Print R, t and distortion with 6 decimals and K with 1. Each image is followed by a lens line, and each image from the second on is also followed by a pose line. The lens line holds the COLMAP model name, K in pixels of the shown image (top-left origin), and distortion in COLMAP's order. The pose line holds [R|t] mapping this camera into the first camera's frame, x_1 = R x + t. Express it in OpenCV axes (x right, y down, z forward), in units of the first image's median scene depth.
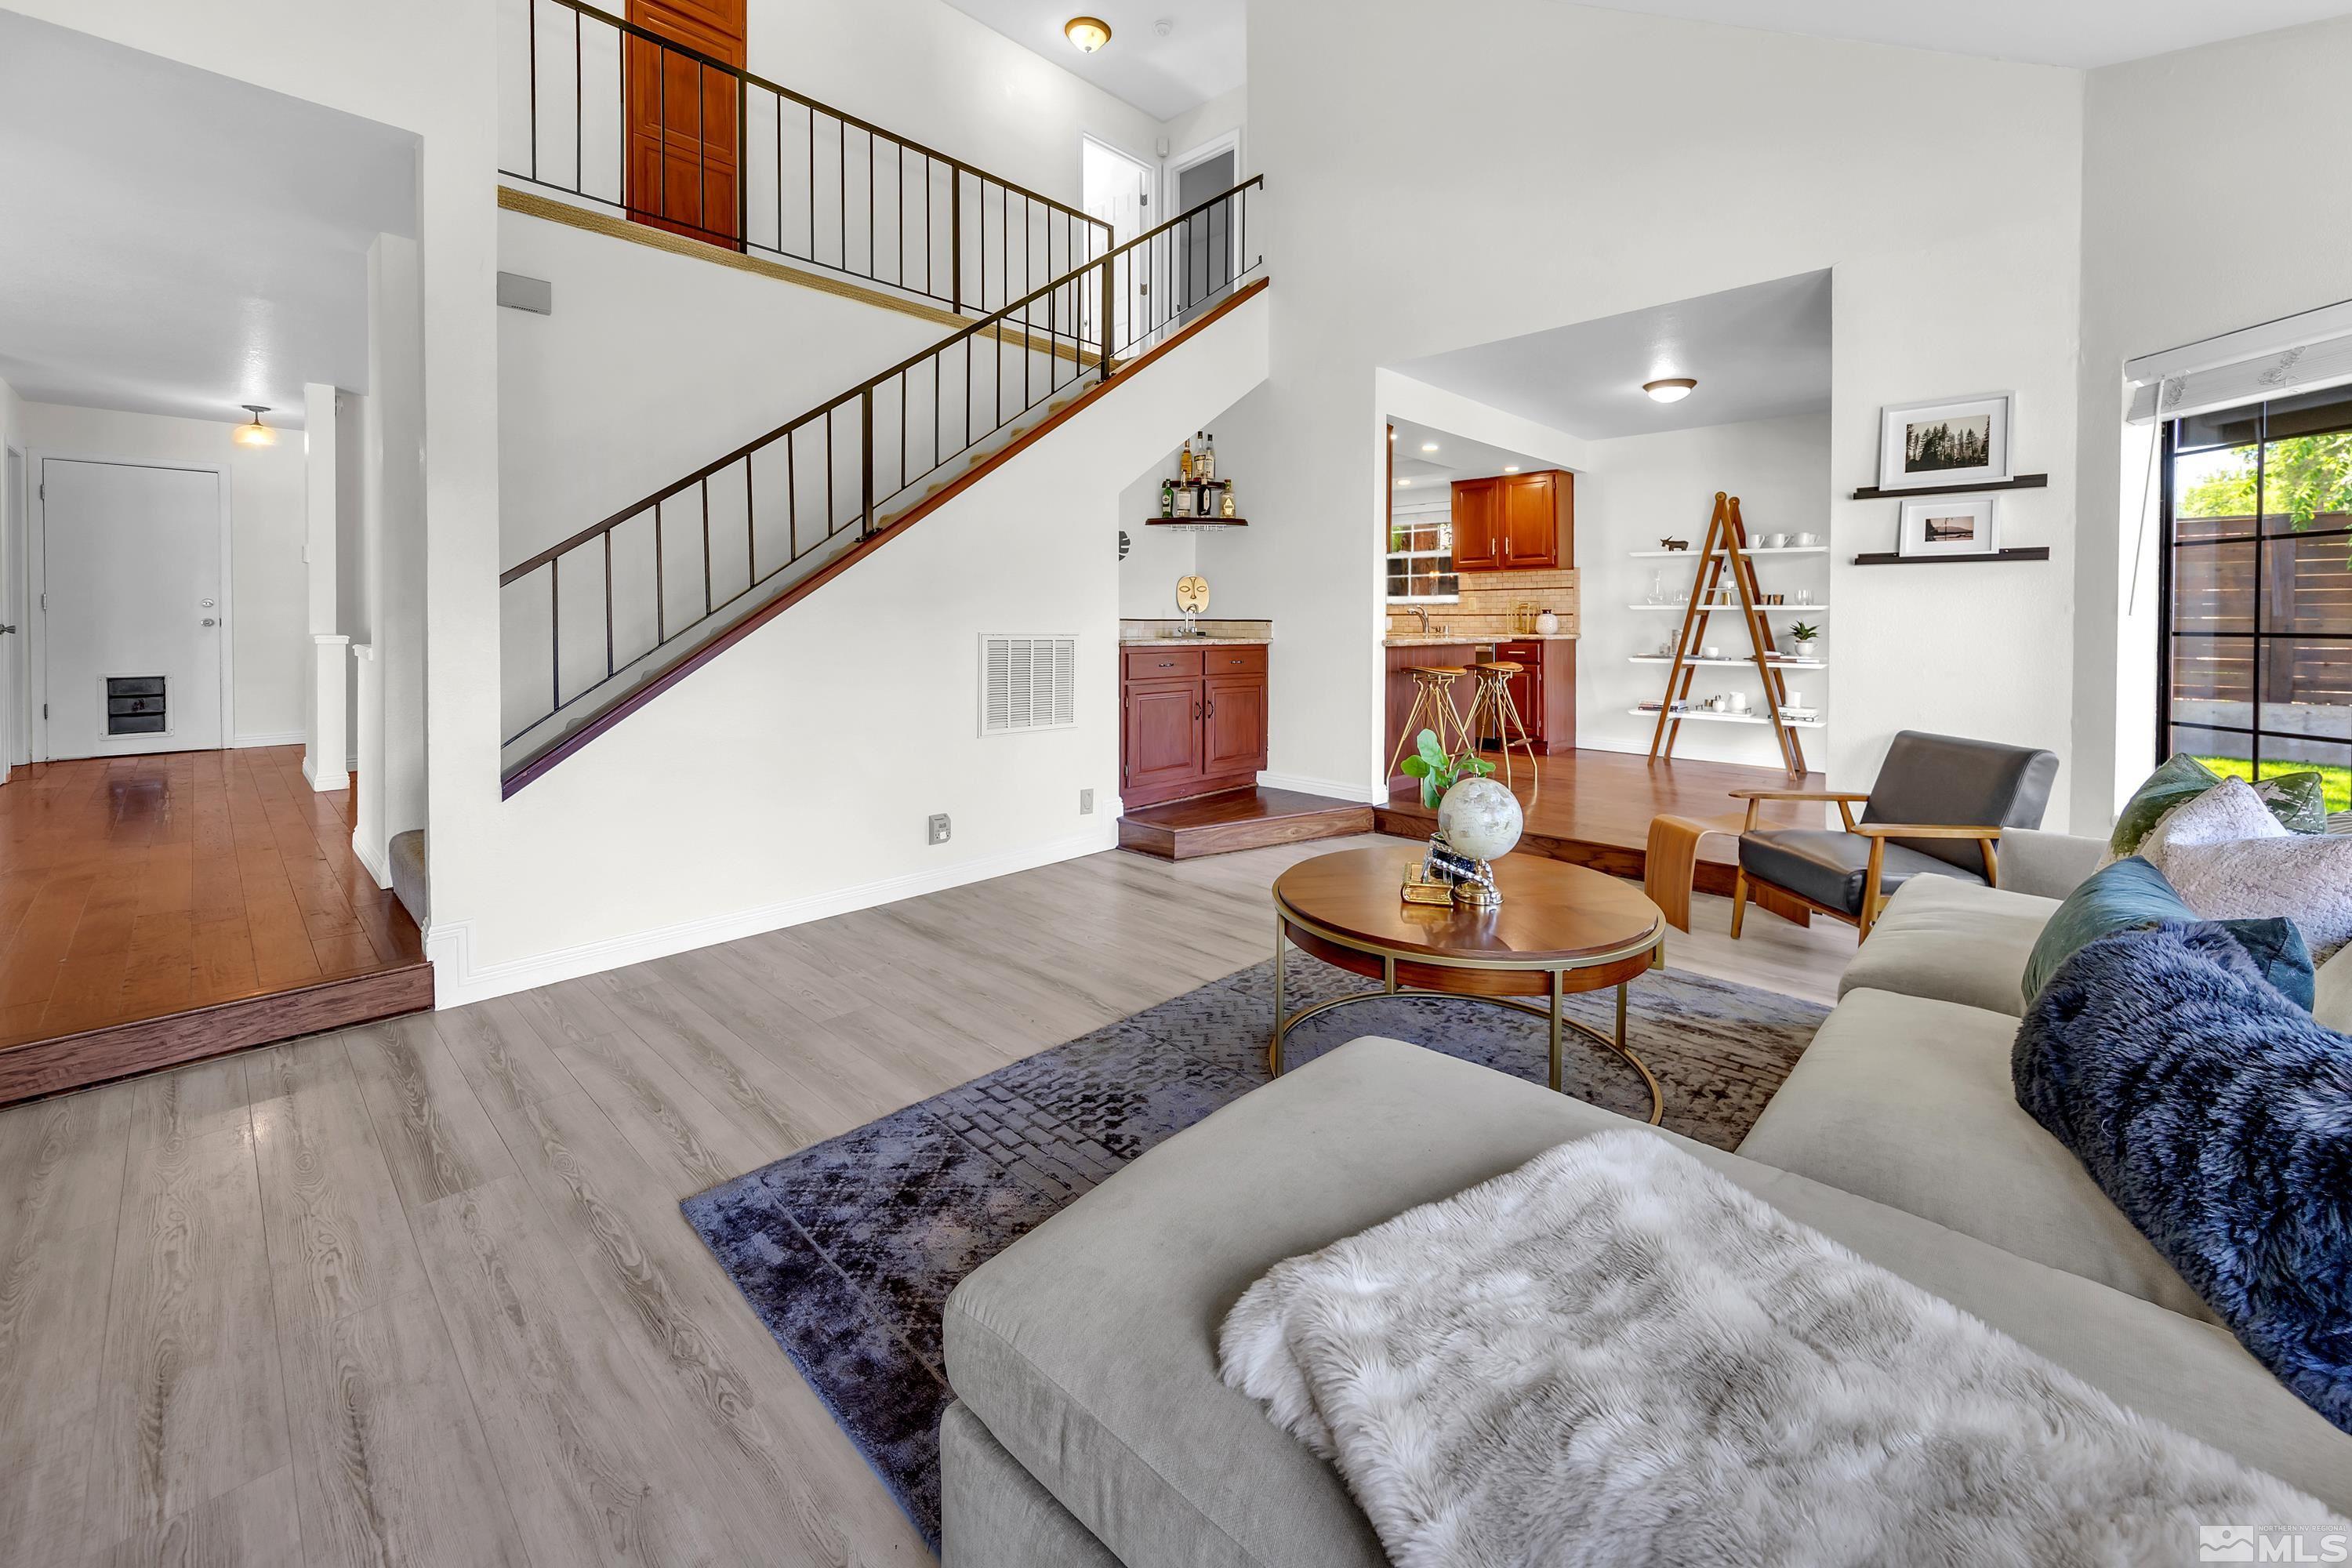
lens RADIAL K [[942.1, 0, 1166.0], [0, 942.1, 612.9], [0, 0, 1]] dist [0.003411, 0.000565]
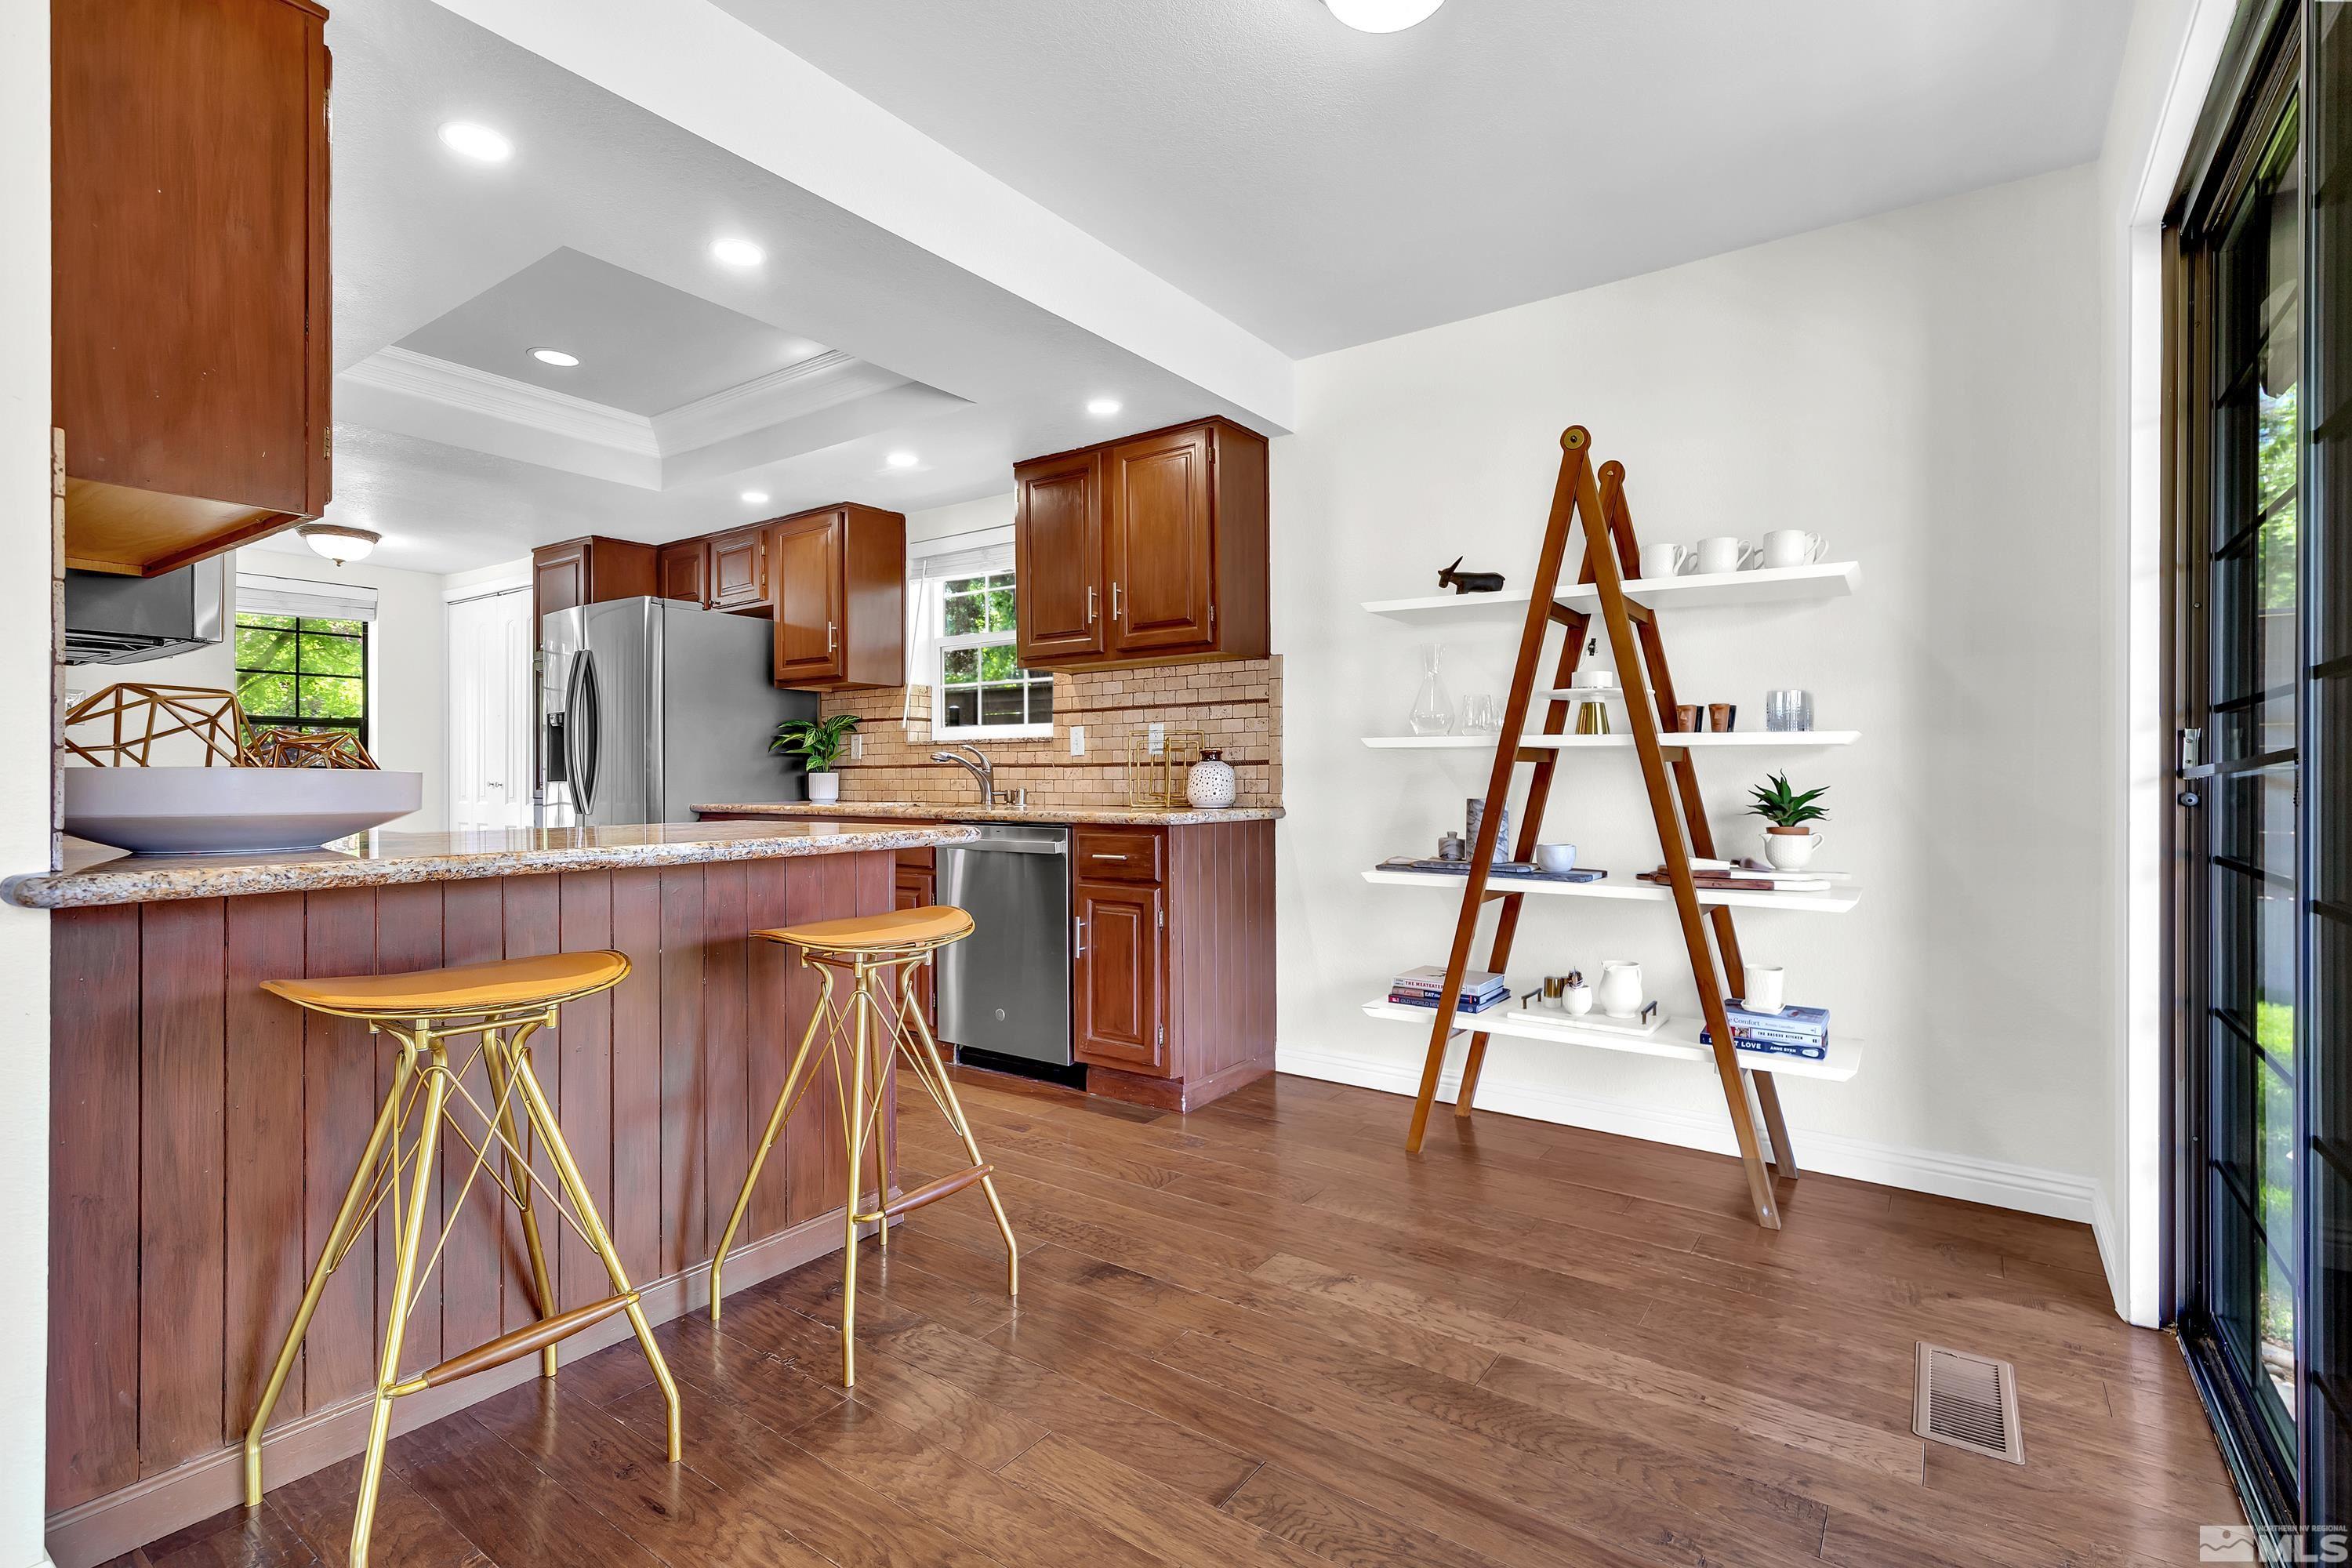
lens RADIAL K [[1110.3, 0, 1167.1], [0, 1110.3, 767.8], [0, 0, 1]] dist [0.008161, -0.002008]
pose [[0.988330, -0.010142, 0.151991, 0.349073], [0.009516, 0.999943, 0.004841, 0.001483], [-0.152031, -0.003338, 0.988370, 0.572262]]
